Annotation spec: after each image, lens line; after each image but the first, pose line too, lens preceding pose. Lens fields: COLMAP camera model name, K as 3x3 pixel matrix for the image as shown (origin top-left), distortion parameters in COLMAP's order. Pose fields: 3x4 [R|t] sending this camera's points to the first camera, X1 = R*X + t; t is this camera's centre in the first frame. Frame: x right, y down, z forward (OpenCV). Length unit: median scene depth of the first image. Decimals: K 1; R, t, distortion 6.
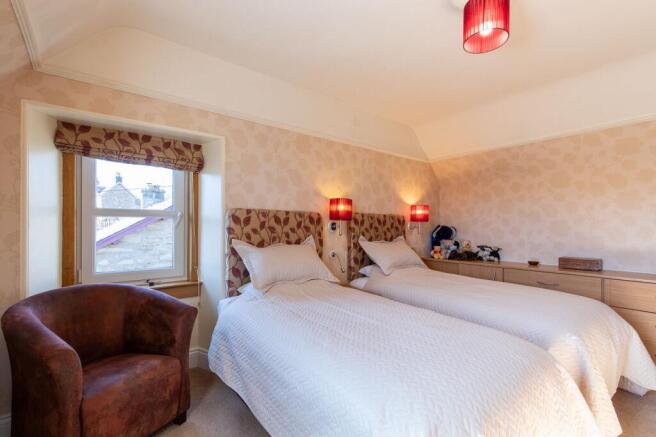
lens RADIAL K [[293.4, 0, 327.9], [0, 293.4, 221.8], [0, 0, 1]] dist [0.000183, -0.000203]
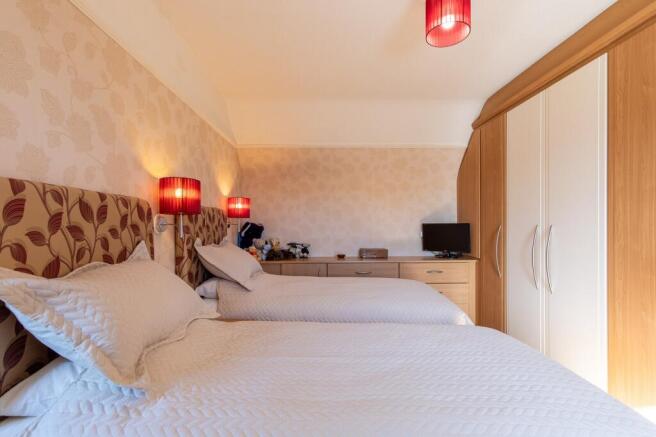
lens RADIAL K [[305.1, 0, 327.8], [0, 305.1, 220.4], [0, 0, 1]] dist [0.000490, -0.000238]
pose [[0.604904, 0.003861, 0.796289, -0.299095], [-0.007865, 0.999968, 0.001126, 0.005194], [-0.796260, -0.006943, 0.604915, 0.405835]]
